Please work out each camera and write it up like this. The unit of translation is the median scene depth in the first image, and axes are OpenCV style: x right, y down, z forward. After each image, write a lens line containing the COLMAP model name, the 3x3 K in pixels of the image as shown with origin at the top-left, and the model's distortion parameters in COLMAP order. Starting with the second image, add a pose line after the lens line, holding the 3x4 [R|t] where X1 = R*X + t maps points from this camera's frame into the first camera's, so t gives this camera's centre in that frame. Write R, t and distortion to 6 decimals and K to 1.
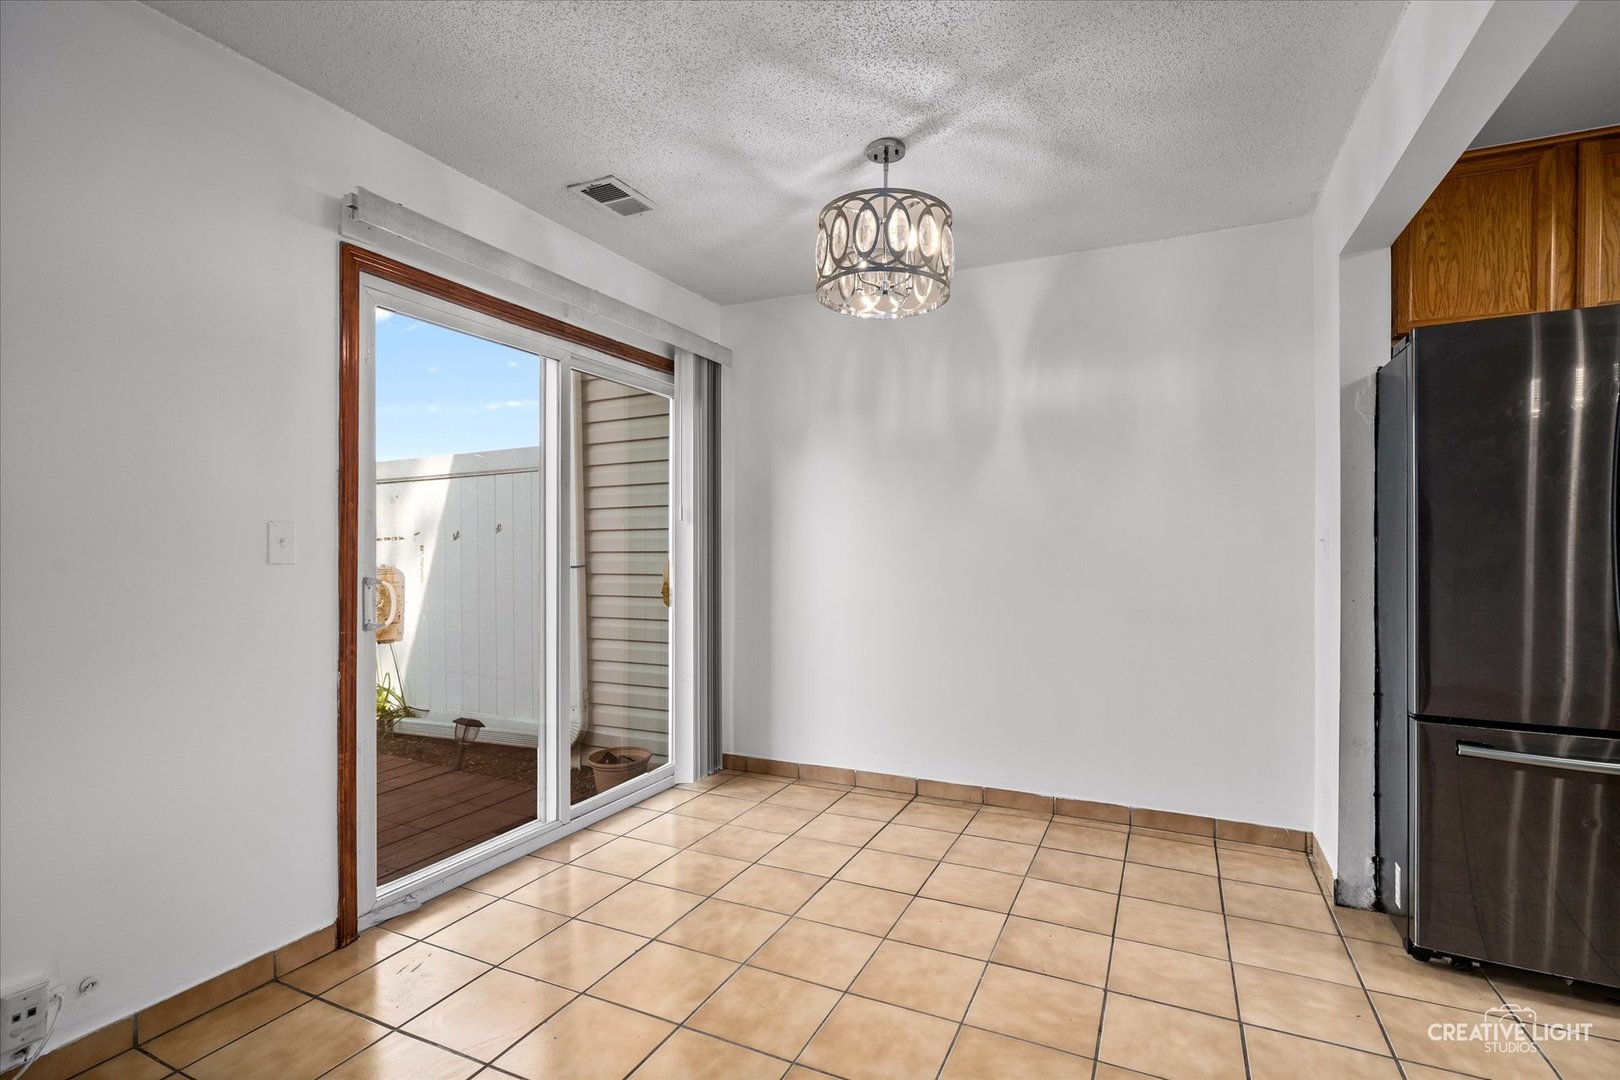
lens RADIAL K [[766.4, 0, 805.6], [0, 766.4, 554.1], [0, 0, 1]] dist [-0.002431, -0.000636]
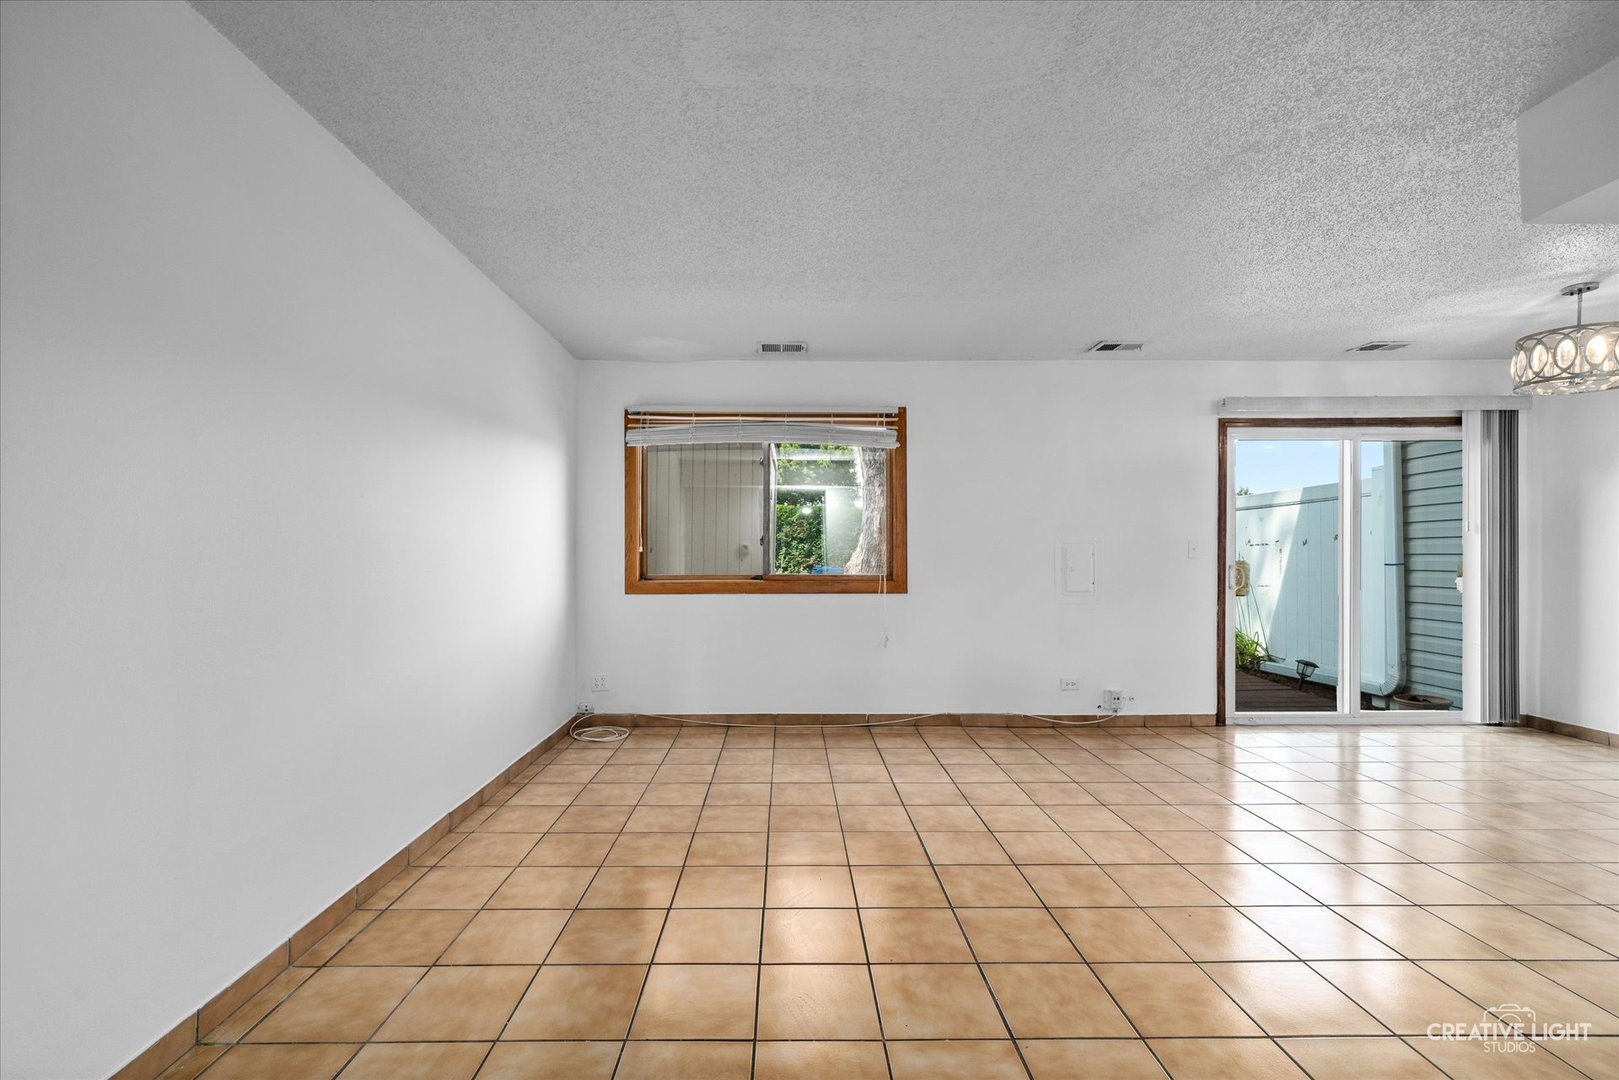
lens RADIAL K [[696.0, 0, 788.3], [0, 696.0, 548.3], [0, 0, 1]] dist [-0.000253, 0.000185]
pose [[0.435143, -0.003055, -0.900356, 0.441807], [-0.005340, 0.999968, -0.005974, 0.000388], [0.900346, 0.007407, 0.435112, -0.664925]]
